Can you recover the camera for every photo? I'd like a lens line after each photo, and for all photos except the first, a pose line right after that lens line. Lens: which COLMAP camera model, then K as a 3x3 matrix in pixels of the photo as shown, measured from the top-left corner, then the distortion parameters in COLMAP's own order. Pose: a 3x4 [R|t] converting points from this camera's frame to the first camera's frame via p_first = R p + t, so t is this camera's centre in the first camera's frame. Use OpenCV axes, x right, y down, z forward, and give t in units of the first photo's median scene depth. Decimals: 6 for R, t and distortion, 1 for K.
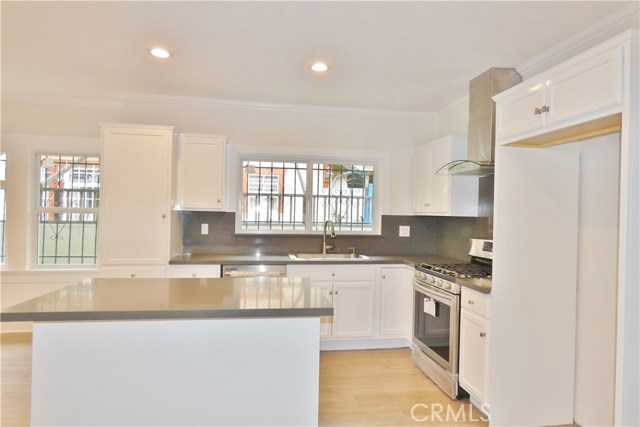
lens RADIAL K [[383.7, 0, 322.5], [0, 383.7, 212.9], [0, 0, 1]] dist [-0.002278, -0.000359]
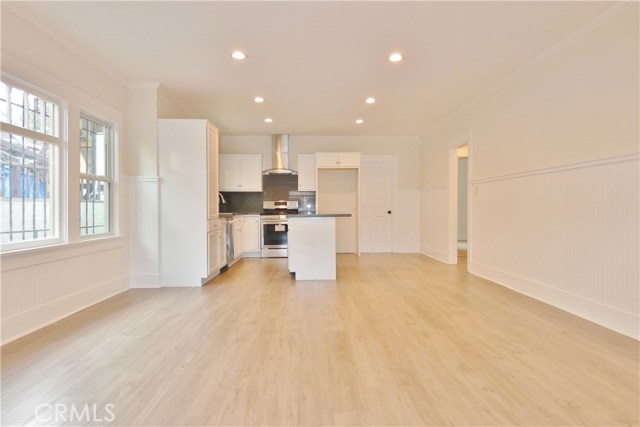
lens RADIAL K [[383.7, 0, 322.5], [0, 383.7, 212.9], [0, 0, 1]] dist [-0.002278, -0.000359]
pose [[0.125735, -0.032300, 0.991538, -1.740687], [0.005822, 0.999477, 0.031820, 0.061676], [-0.992047, 0.001772, 0.125857, 0.354921]]
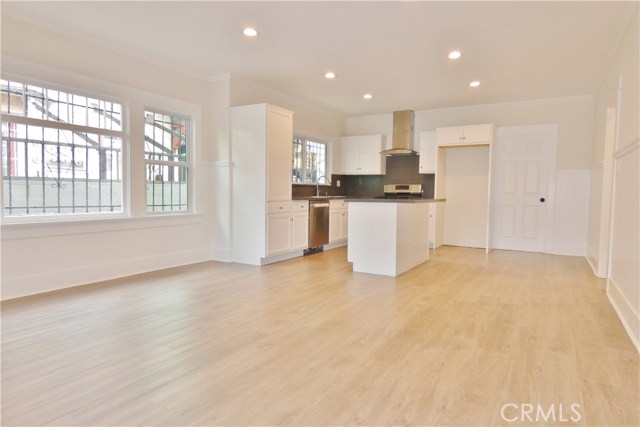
lens RADIAL K [[383.7, 0, 322.5], [0, 383.7, 212.9], [0, 0, 1]] dist [-0.002278, -0.000359]
pose [[0.640509, -0.055236, 0.765962, -1.406749], [0.000790, 0.997457, 0.071269, 0.067084], [-0.767951, -0.045043, 0.638923, -0.092450]]
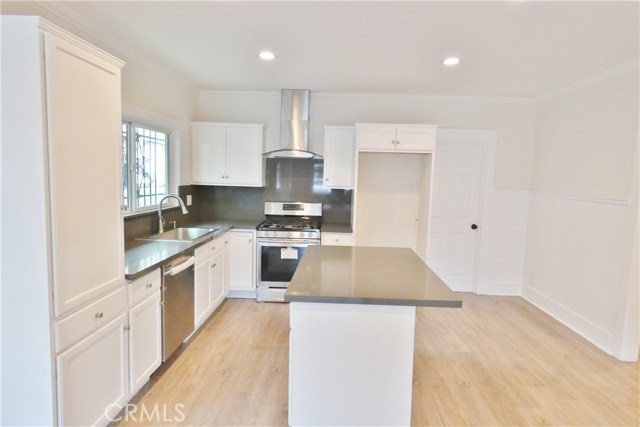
lens RADIAL K [[383.7, 0, 322.5], [0, 383.7, 212.9], [0, 0, 1]] dist [-0.002278, -0.000359]
pose [[0.198521, -0.109232, 0.973991, -0.877615], [-0.026725, 0.992797, 0.116788, -0.059166], [-0.979732, -0.049215, 0.194172, 0.510448]]
